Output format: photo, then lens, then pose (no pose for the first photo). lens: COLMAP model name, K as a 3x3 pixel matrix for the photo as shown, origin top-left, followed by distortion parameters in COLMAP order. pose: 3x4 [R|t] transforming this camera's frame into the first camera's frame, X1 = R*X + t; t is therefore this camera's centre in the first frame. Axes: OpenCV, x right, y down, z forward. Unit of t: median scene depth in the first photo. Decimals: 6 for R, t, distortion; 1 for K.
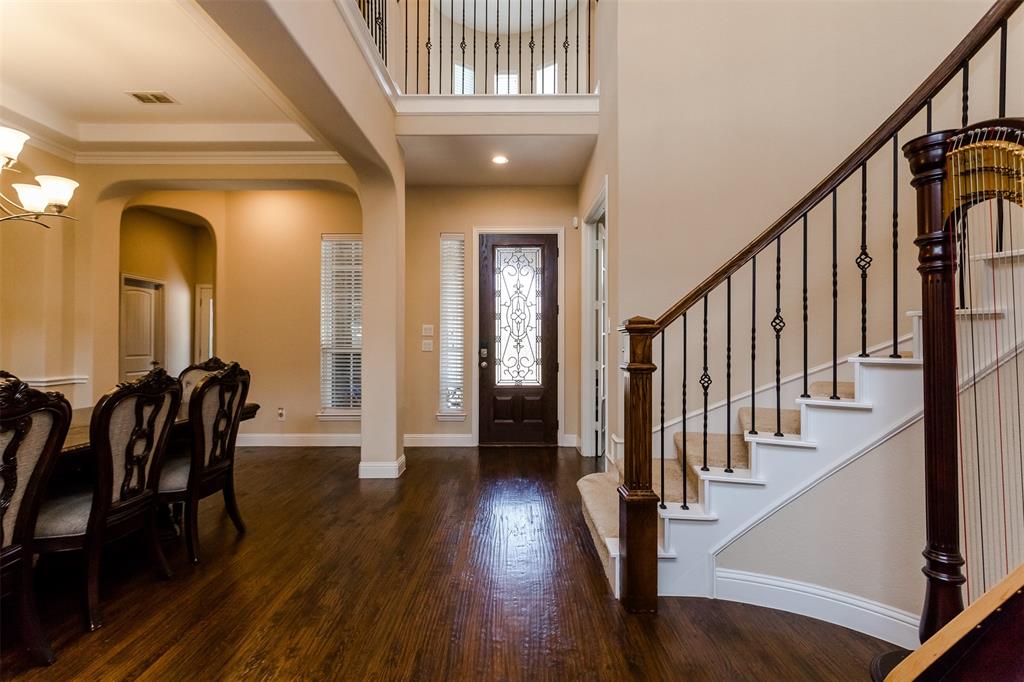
lens RADIAL K [[488.7, 0, 502.5], [0, 488.7, 339.1], [0, 0, 1]] dist [0.001415, 0.001863]
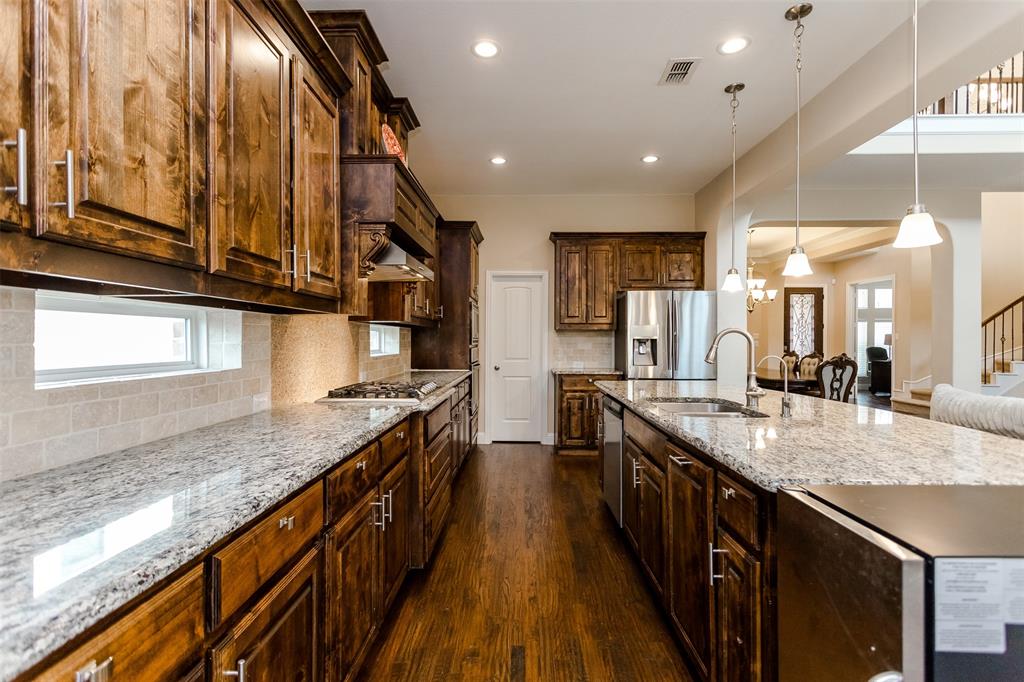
lens RADIAL K [[500.1, 0, 508.8], [0, 500.1, 341.0], [0, 0, 1]] dist [0.003442, 0.000511]
pose [[0.999996, -0.000539, -0.002809, -1.136999], [0.000574, 0.999925, 0.012251, -0.025362], [0.002802, -0.012252, 0.999921, -1.008433]]
